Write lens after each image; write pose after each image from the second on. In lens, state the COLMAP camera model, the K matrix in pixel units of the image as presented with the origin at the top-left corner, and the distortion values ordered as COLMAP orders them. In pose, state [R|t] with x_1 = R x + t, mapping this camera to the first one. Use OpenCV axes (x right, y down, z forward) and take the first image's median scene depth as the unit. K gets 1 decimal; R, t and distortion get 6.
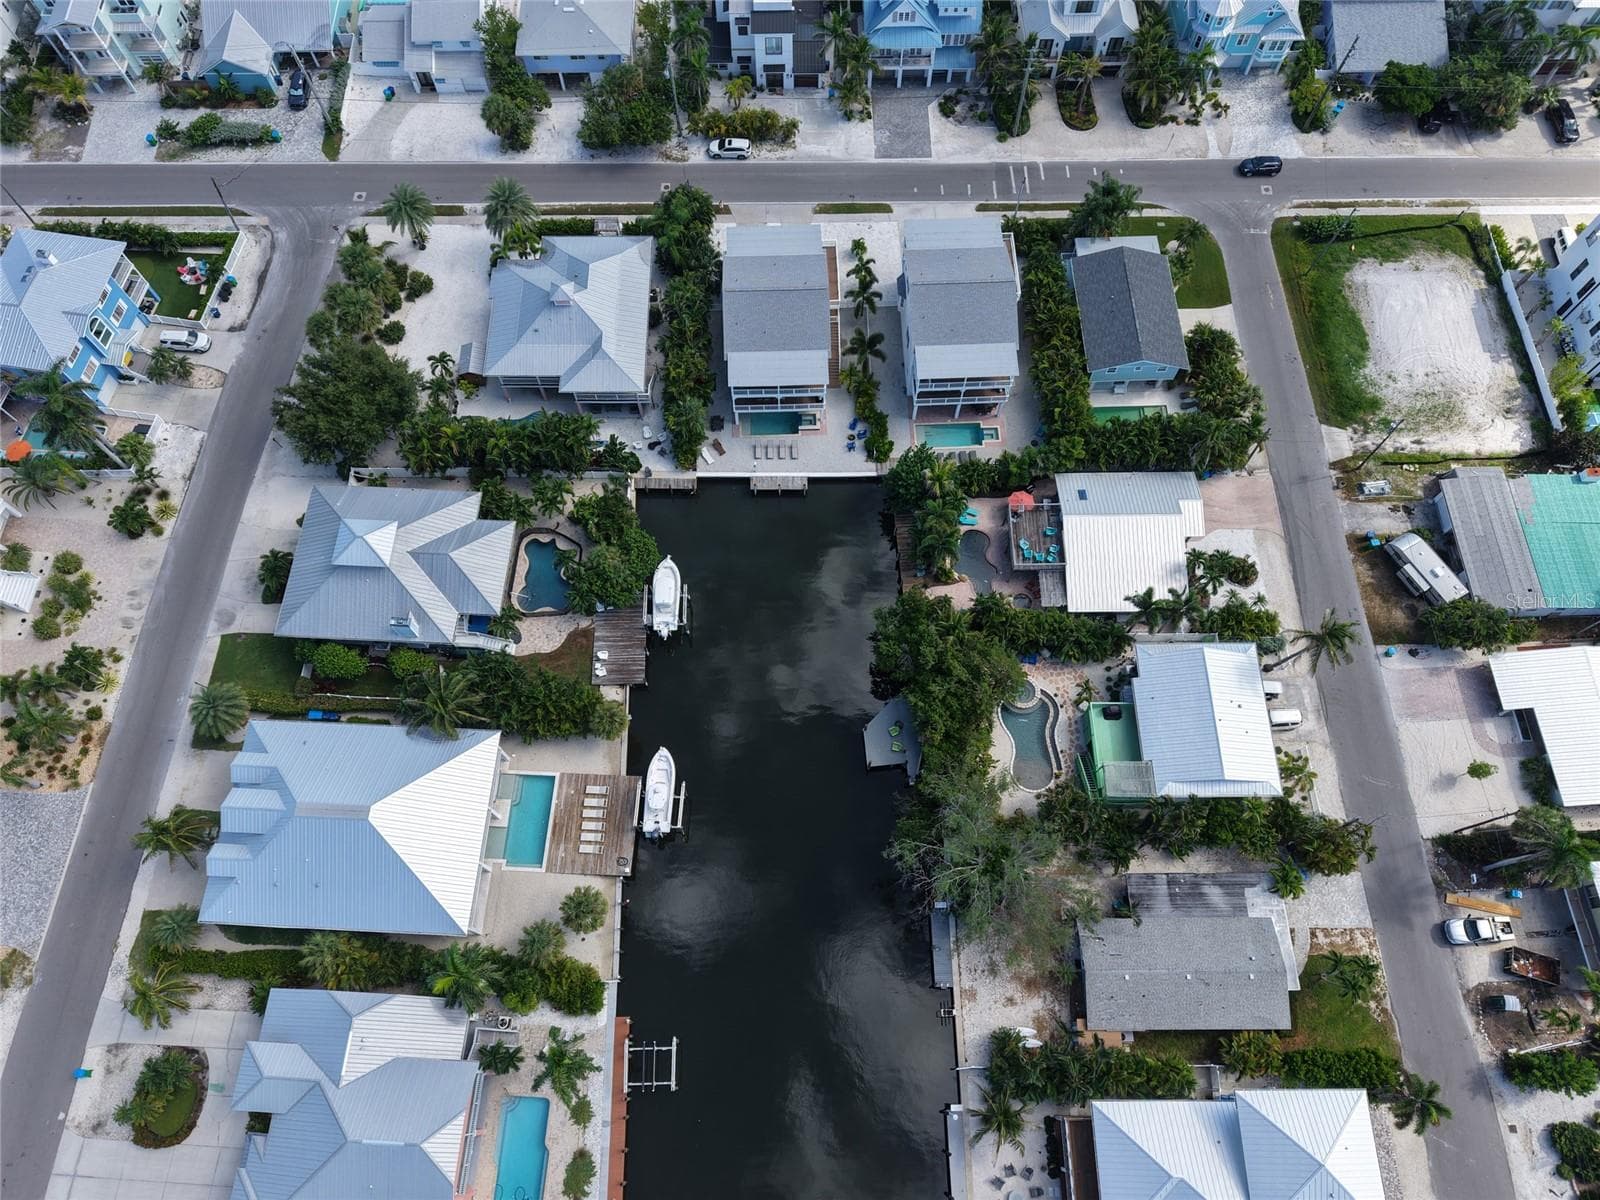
lens RADIAL K [[1056.1, 0, 800.0], [0, 1056.1, 600.0], [0, 0, 1]] dist [0.039489, -0.046518]
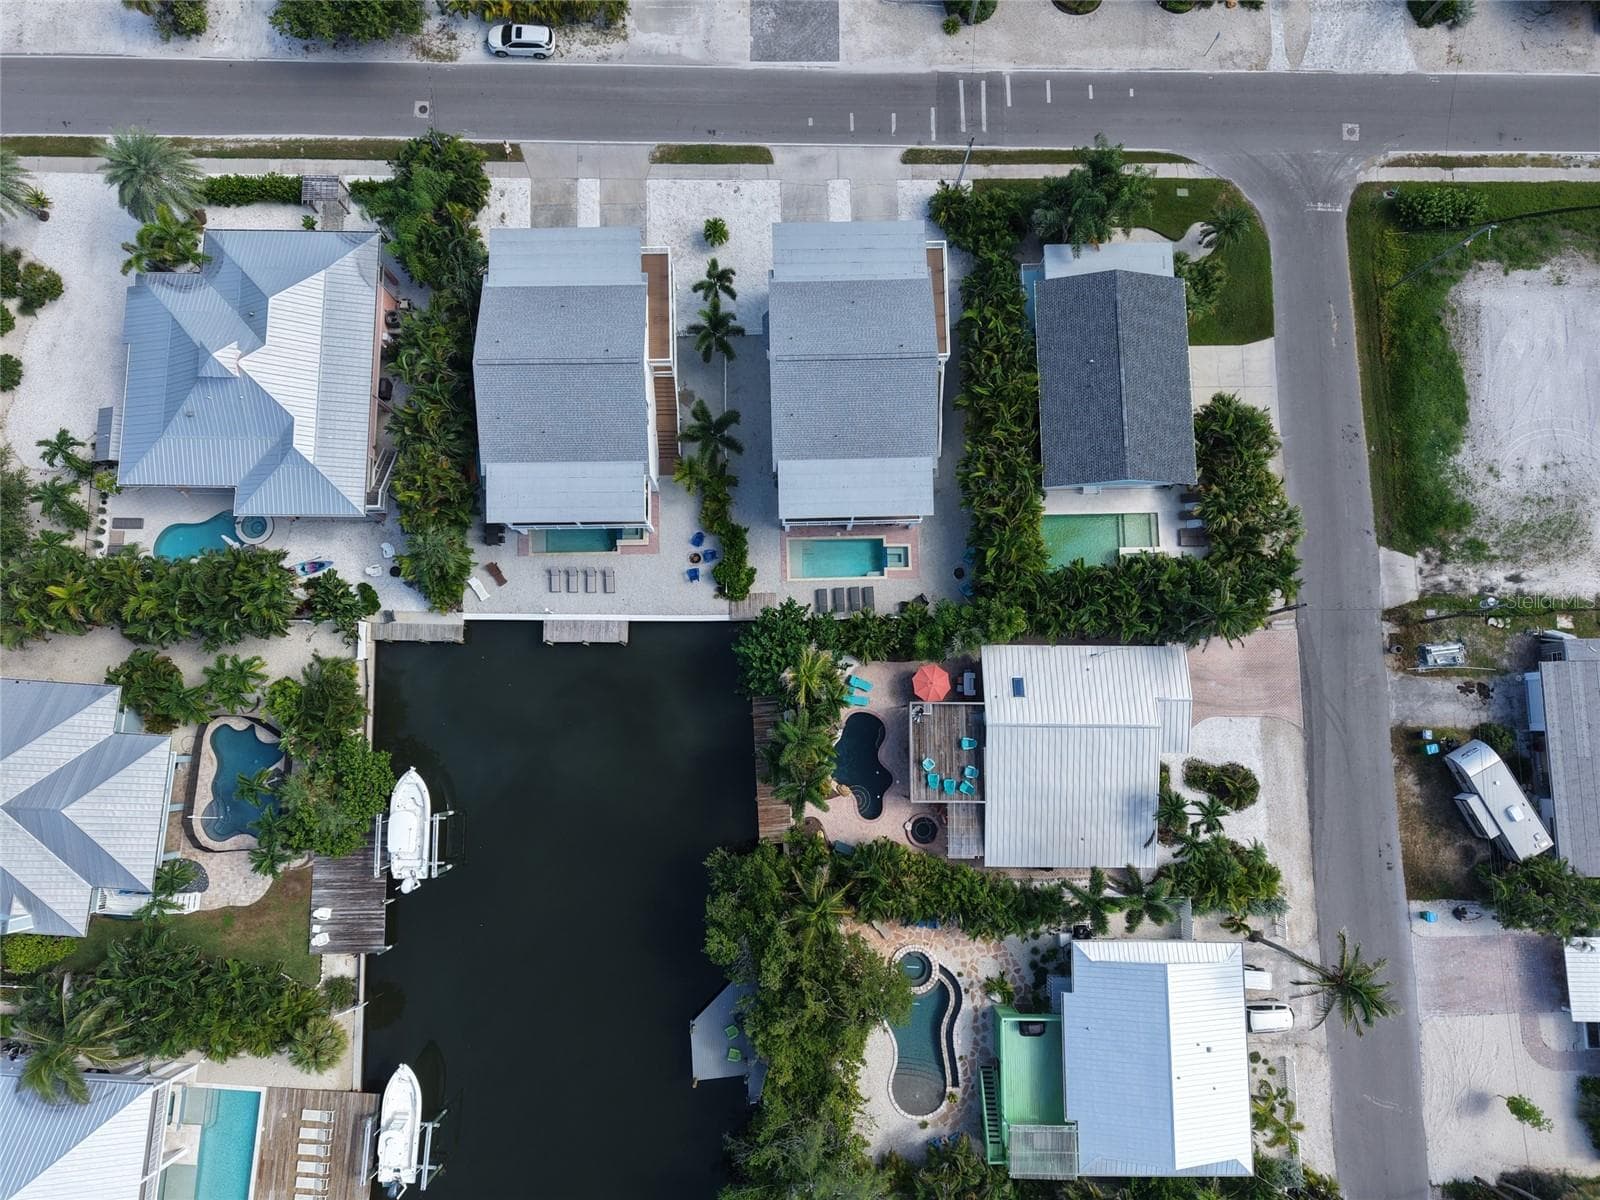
lens RADIAL K [[1070.3, 0, 800.0], [0, 1070.3, 600.0], [0, 0, 1]] dist [0.023492, -0.021464]
pose [[0.999870, 0.010987, 0.011778, 0.110346], [-0.013734, 0.963594, 0.267016, -0.316072], [-0.008415, -0.267143, 0.963620, 0.330926]]
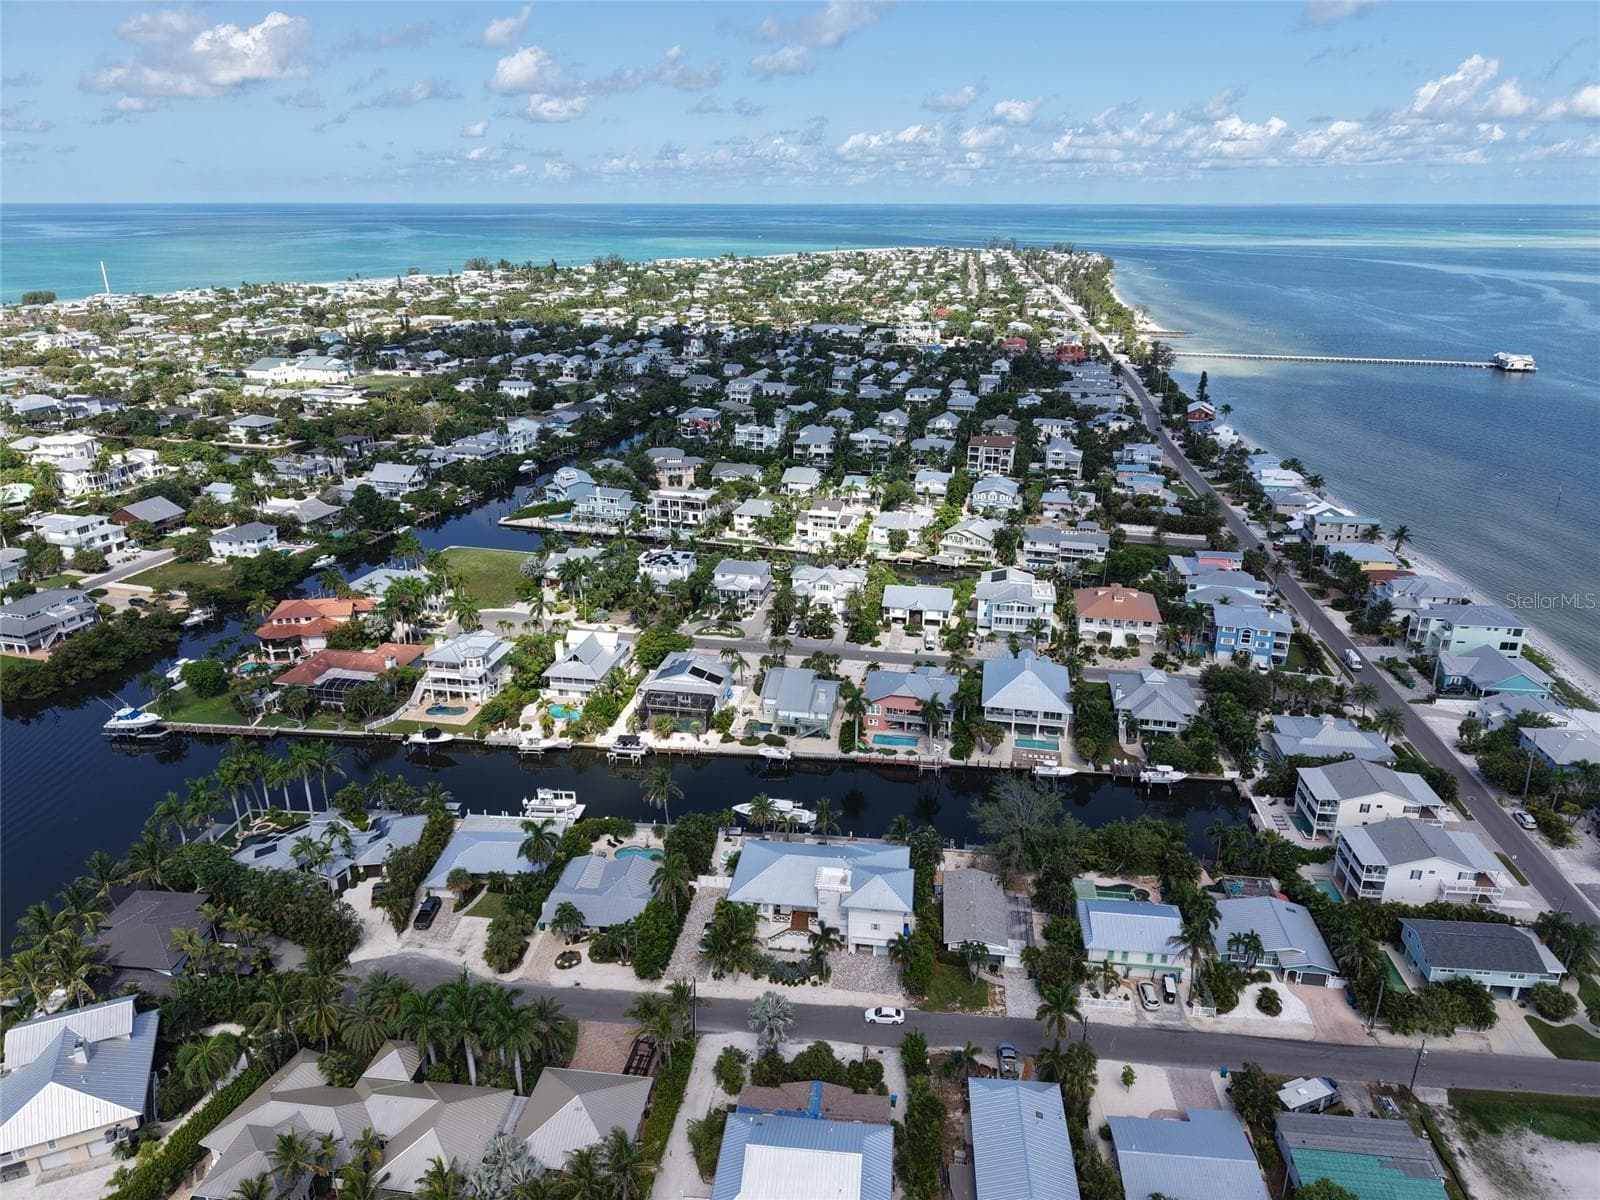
lens RADIAL K [[1070.3, 0, 800.0], [0, 1070.3, 600.0], [0, 0, 1]] dist [0.023492, -0.021464]
pose [[-0.127898, 0.356096, -0.925655, 1.472901], [-0.915486, 0.316604, 0.248290, 0.015556], [0.381481, 0.879180, 0.285508, -0.048502]]
